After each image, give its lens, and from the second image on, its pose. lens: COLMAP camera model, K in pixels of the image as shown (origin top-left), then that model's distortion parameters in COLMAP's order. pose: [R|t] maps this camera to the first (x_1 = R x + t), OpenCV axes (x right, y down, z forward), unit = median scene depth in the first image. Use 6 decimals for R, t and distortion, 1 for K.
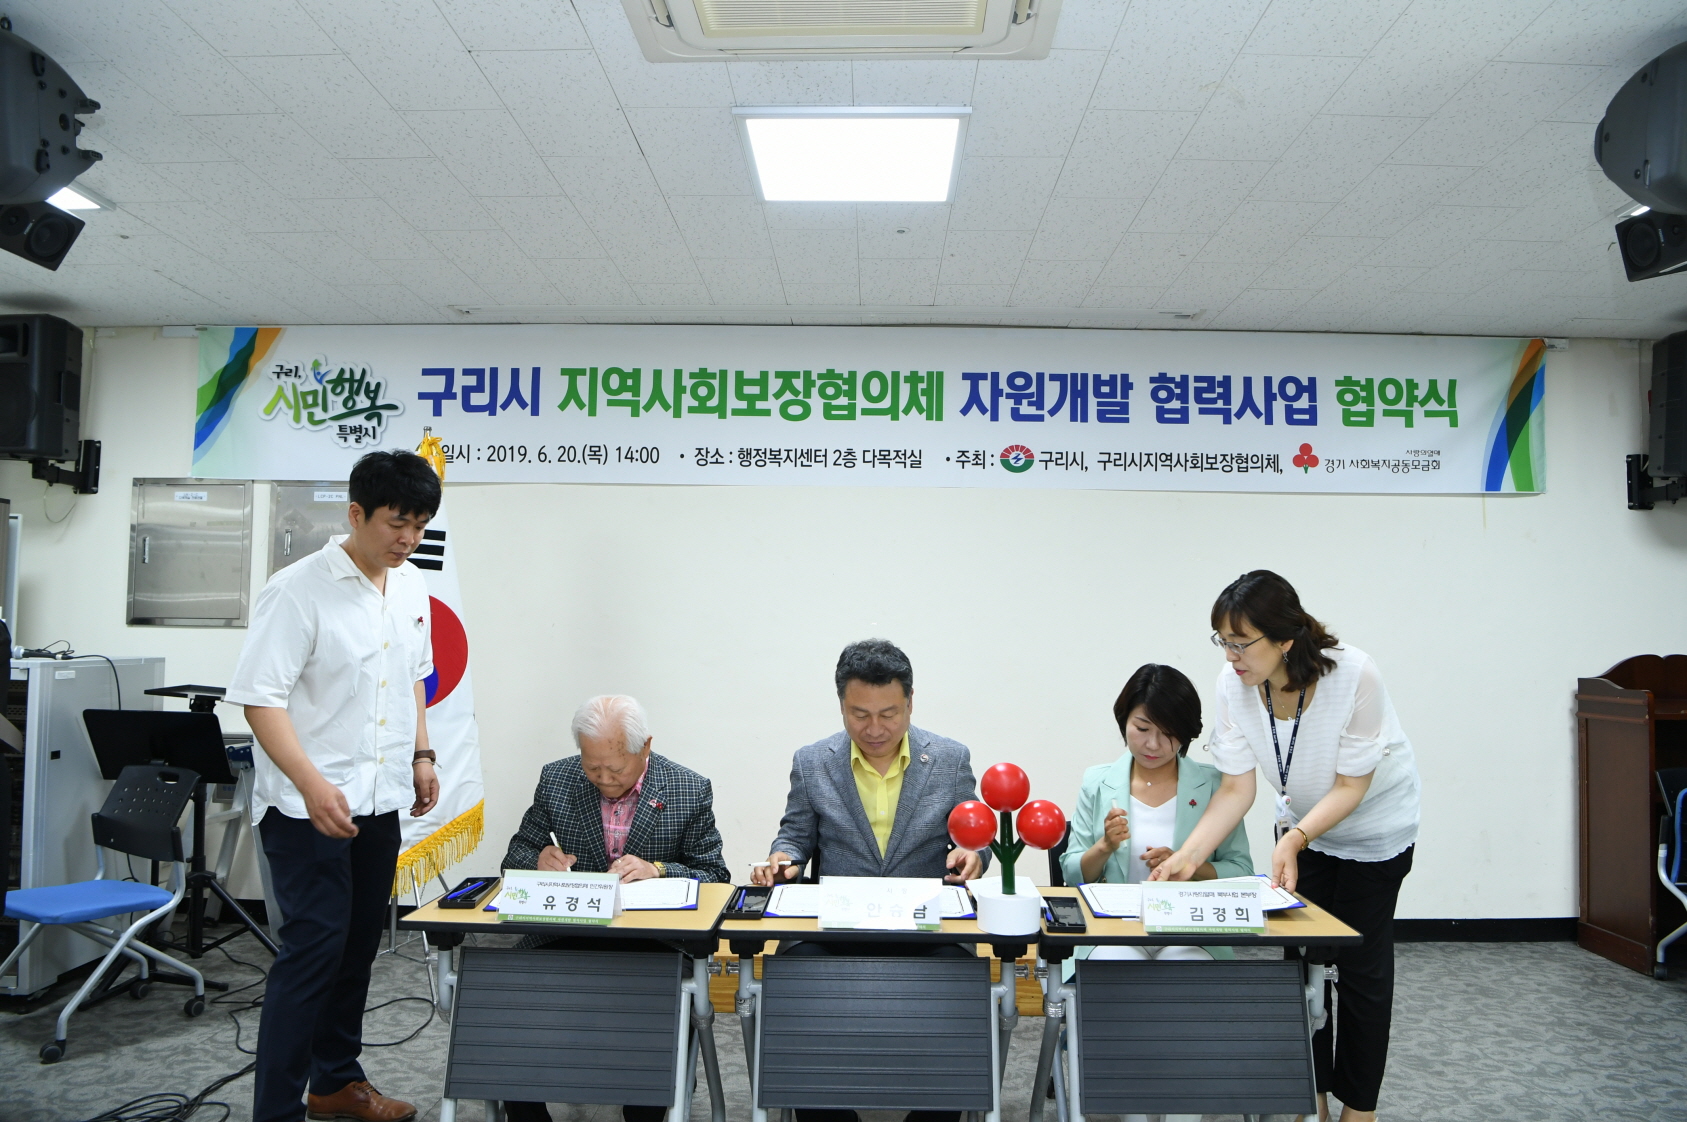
lens RADIAL K [[1138.8, 0, 857.4], [0, 1138.8, 576.2], [0, 0, 1]] dist [-0.080148, 0.017662]
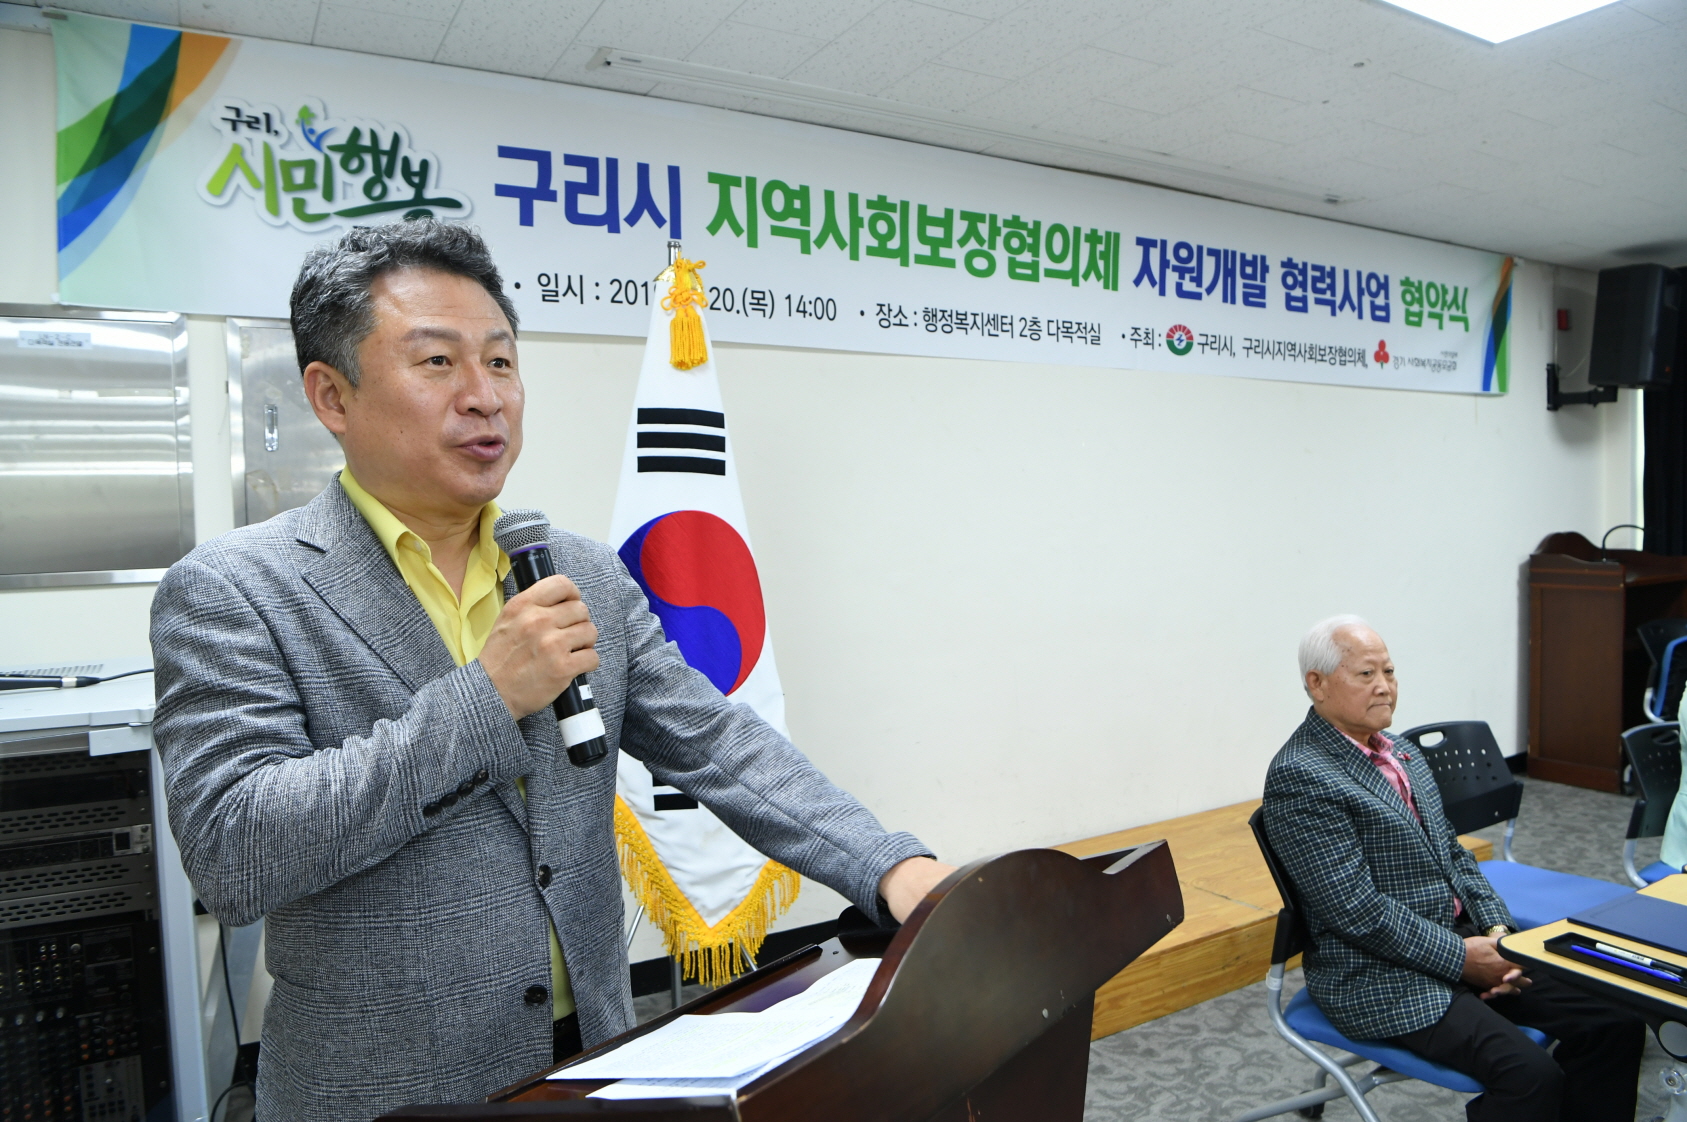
lens RADIAL K [[1138.8, 0, 854.6], [0, 1138.8, 573.2], [0, 0, 1]] dist [-0.080148, 0.017662]
pose [[0.855322, -0.058720, 0.514759, -0.551522], [0.003483, 0.994186, 0.107621, -0.016717], [-0.518085, -0.090258, 0.850553, 0.356324]]
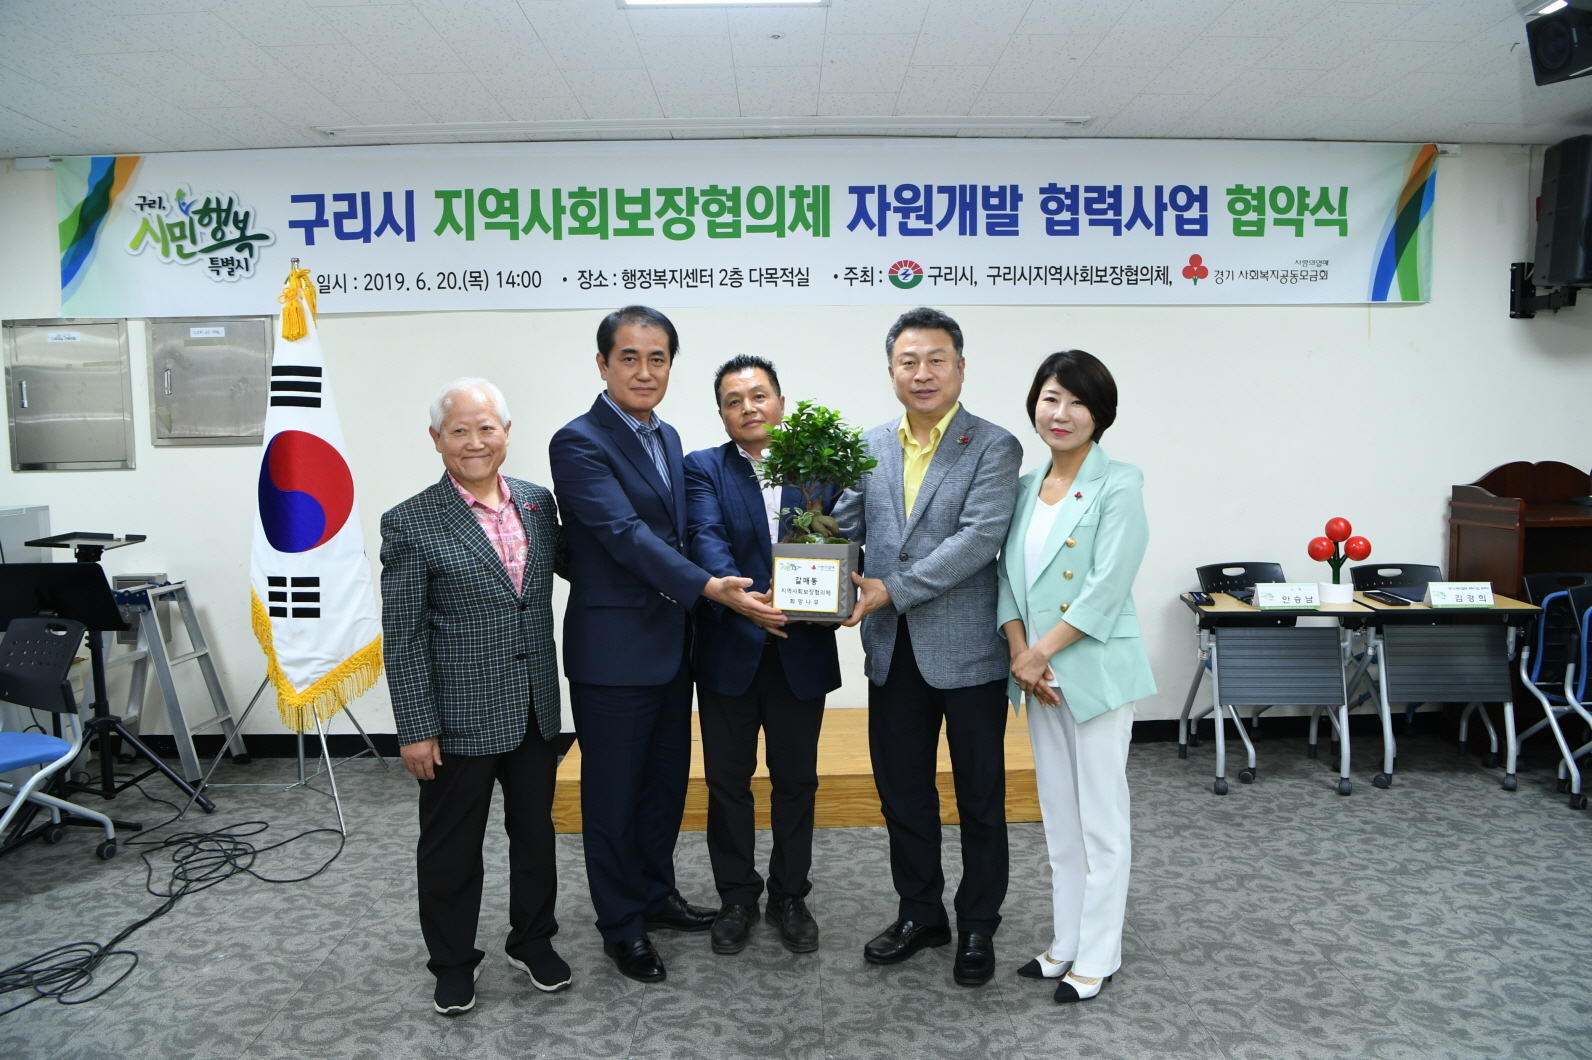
lens RADIAL K [[1074.6, 0, 809.2], [0, 1074.6, 539.3], [0, 0, 1]] dist [-0.080148, 0.017662]
pose [[0.999032, -0.028381, 0.033620, 0.018972], [0.023070, 0.988572, 0.148973, -0.016290], [-0.037464, -0.148053, 0.988270, 0.050461]]
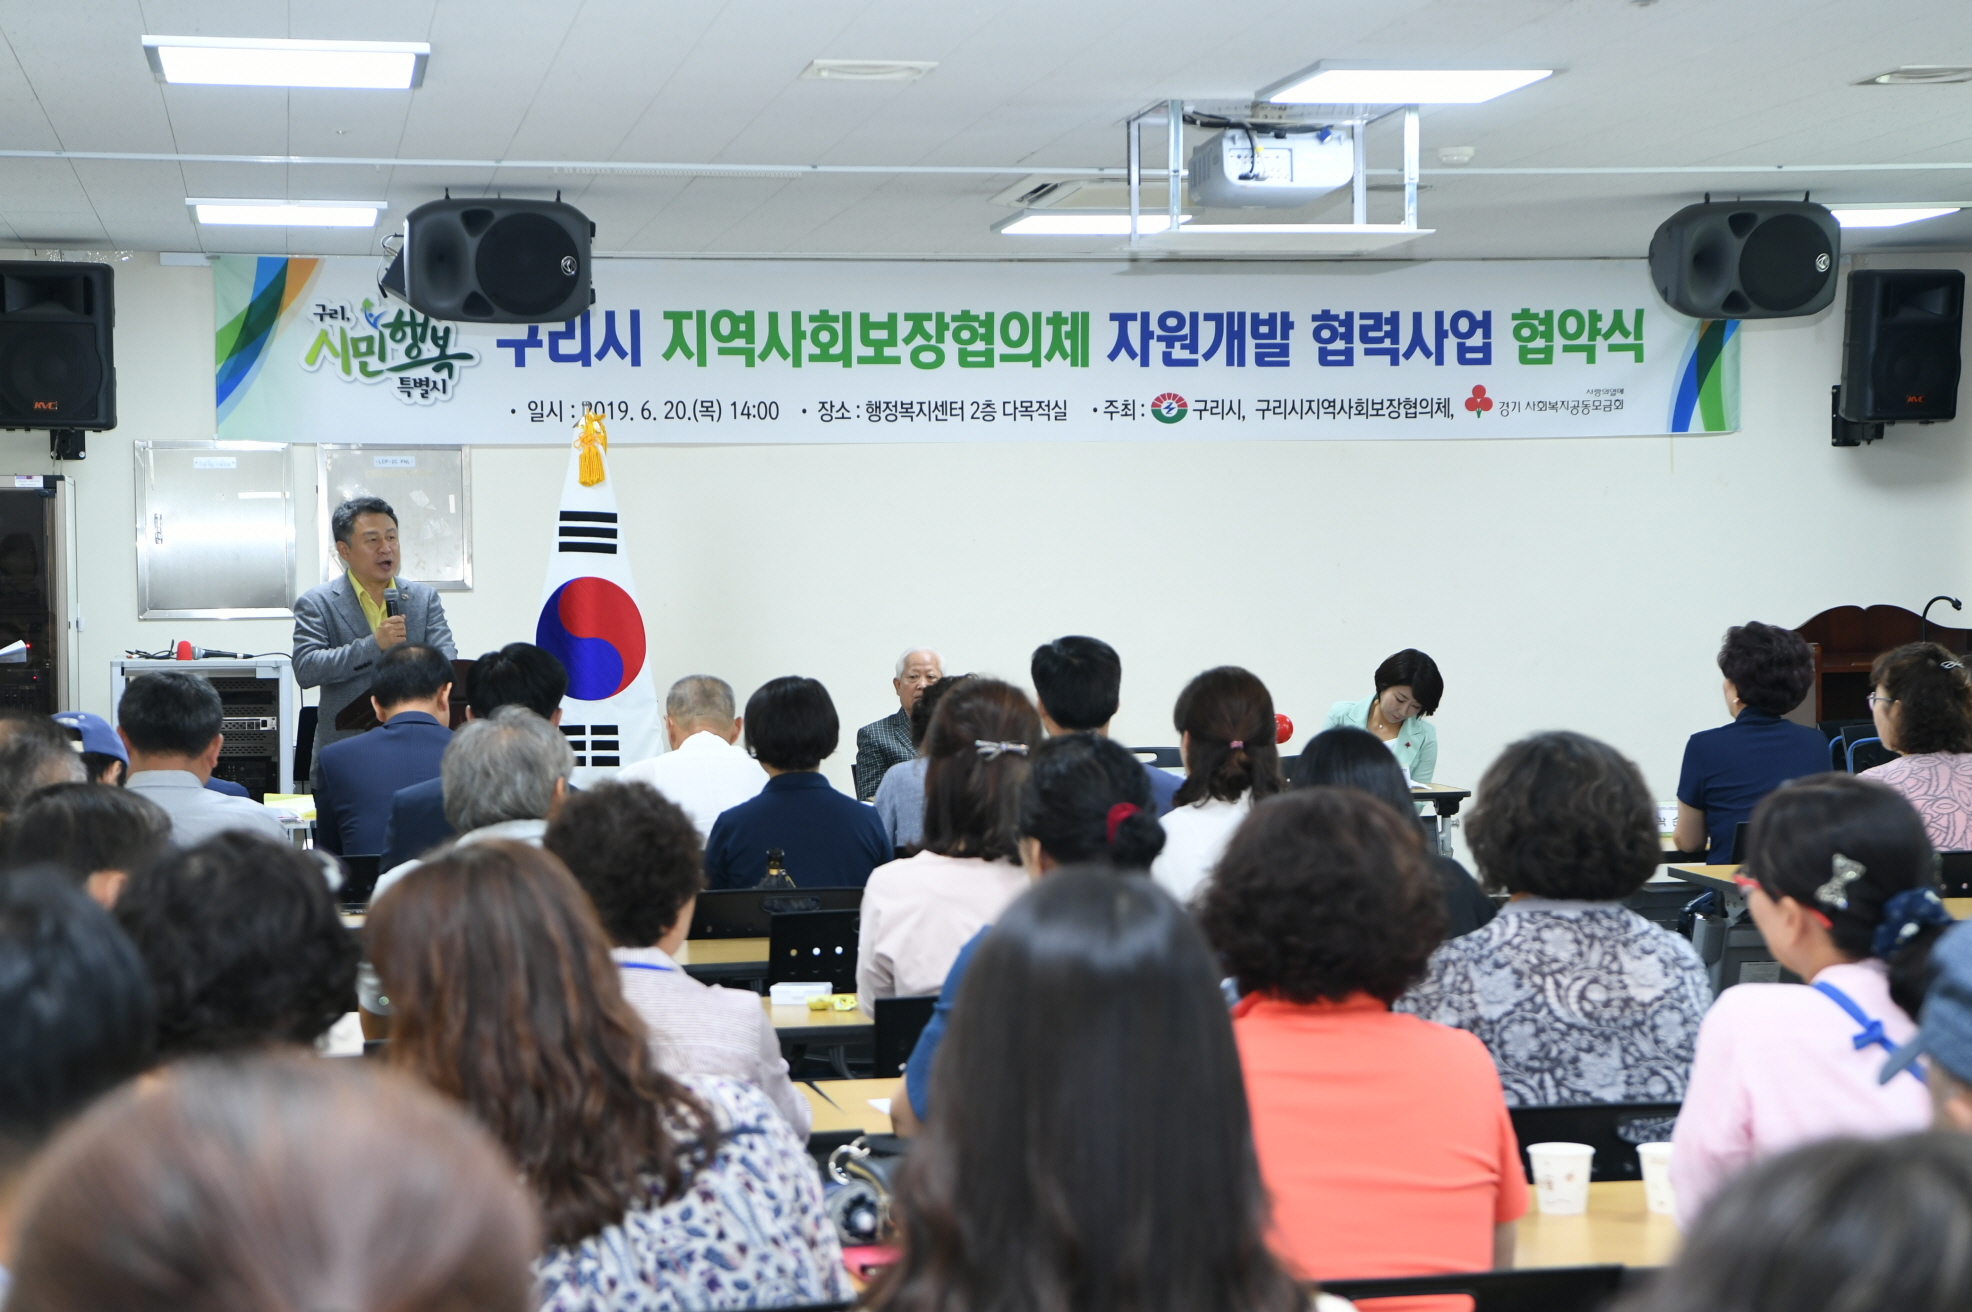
lens RADIAL K [[3700.6, 0, 994.4], [0, 3700.6, 686.7], [0, 0, 1]] dist [0.294777, 0.000000]
pose [[0.979781, -0.031291, 0.197610, -0.591089], [0.013572, 0.995814, 0.090395, -0.151837], [-0.199612, -0.085885, 0.976104, -1.891891]]
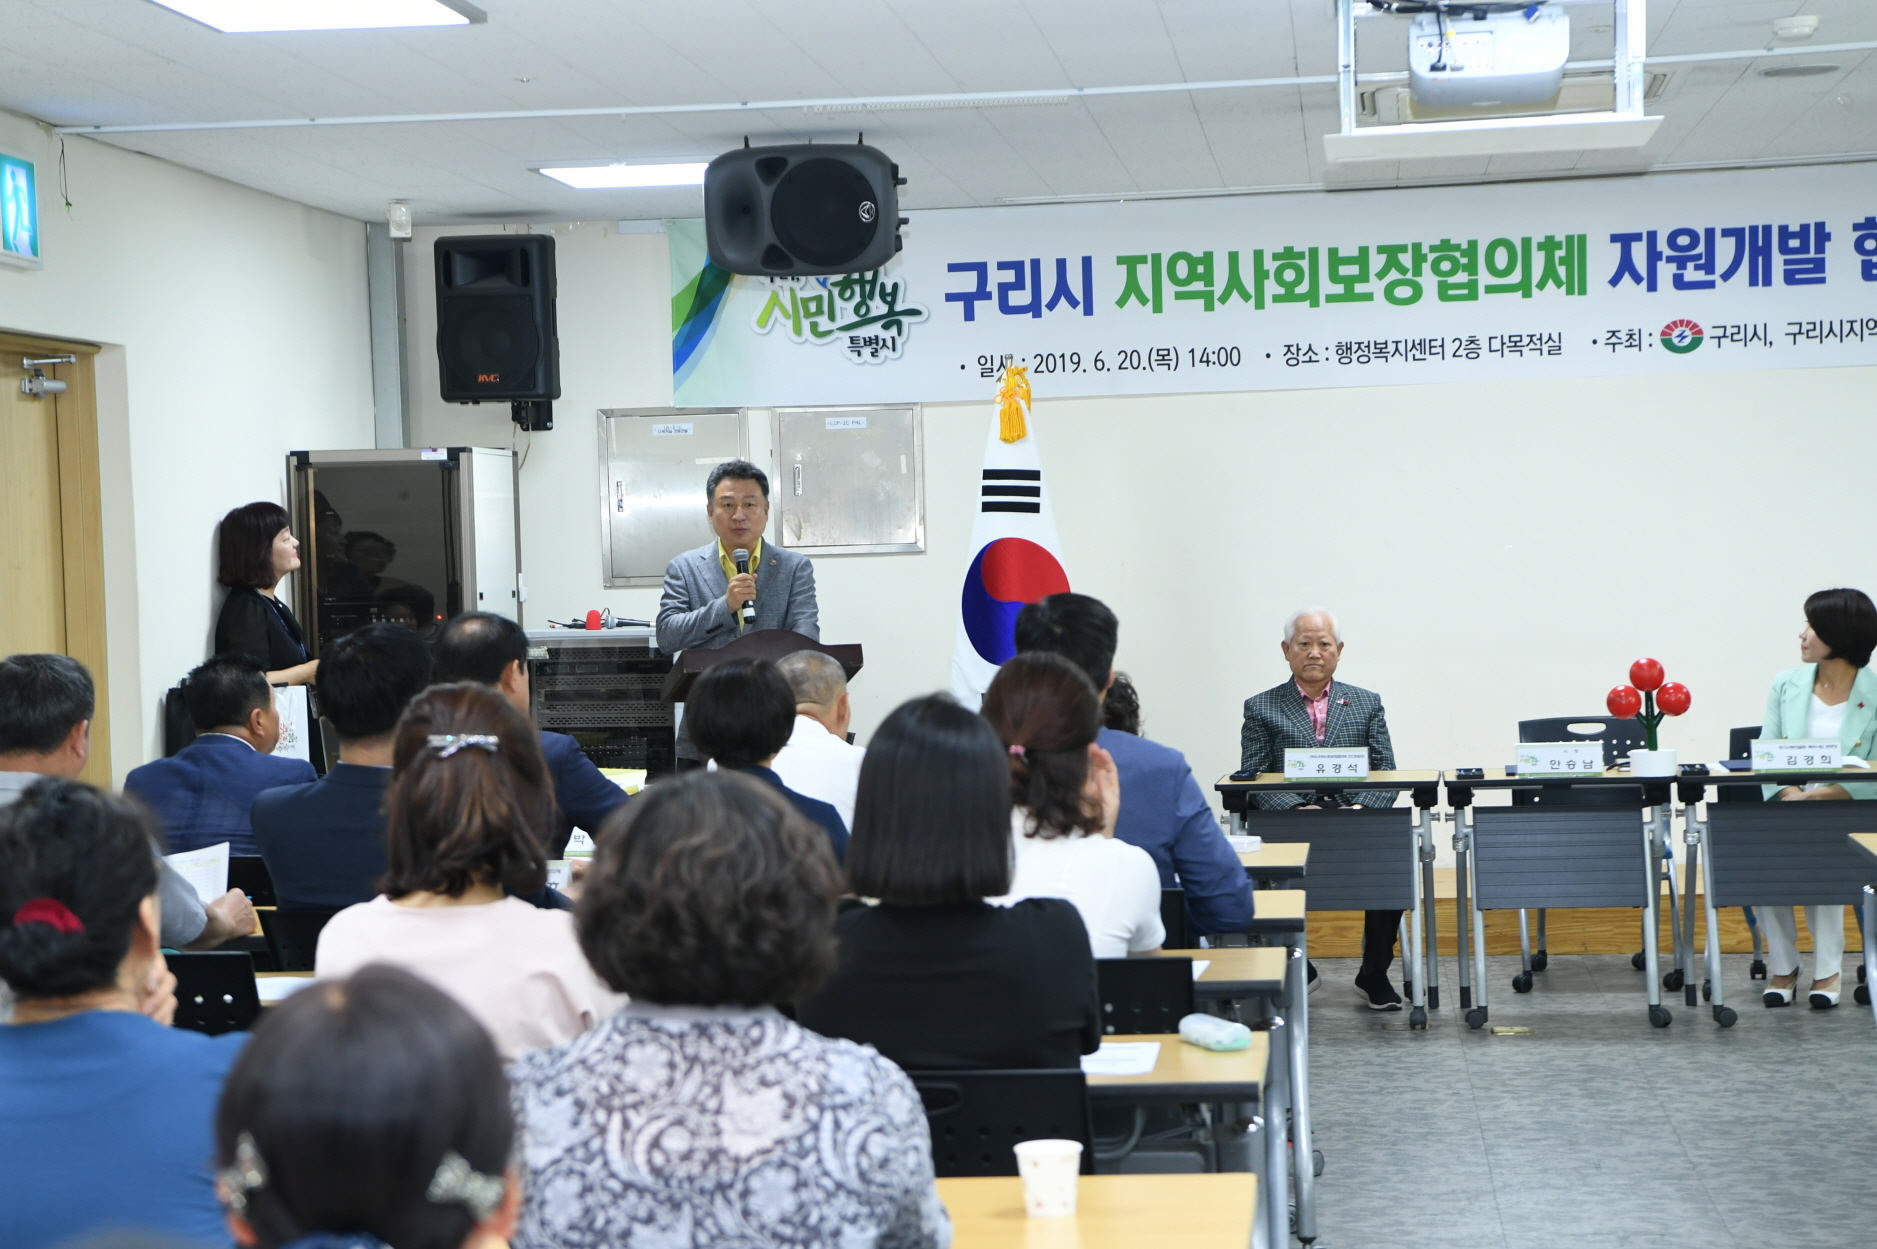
lens RADIAL K [[3522.4, 0, 944.0], [0, 3522.4, 638.9], [0, 0, 1]] dist [0.294777, 0.000000]
pose [[0.993854, -0.039682, -0.103346, -0.130702], [0.048497, 0.995266, 0.084227, -0.129343], [0.099514, -0.088721, 0.991073, -1.628389]]
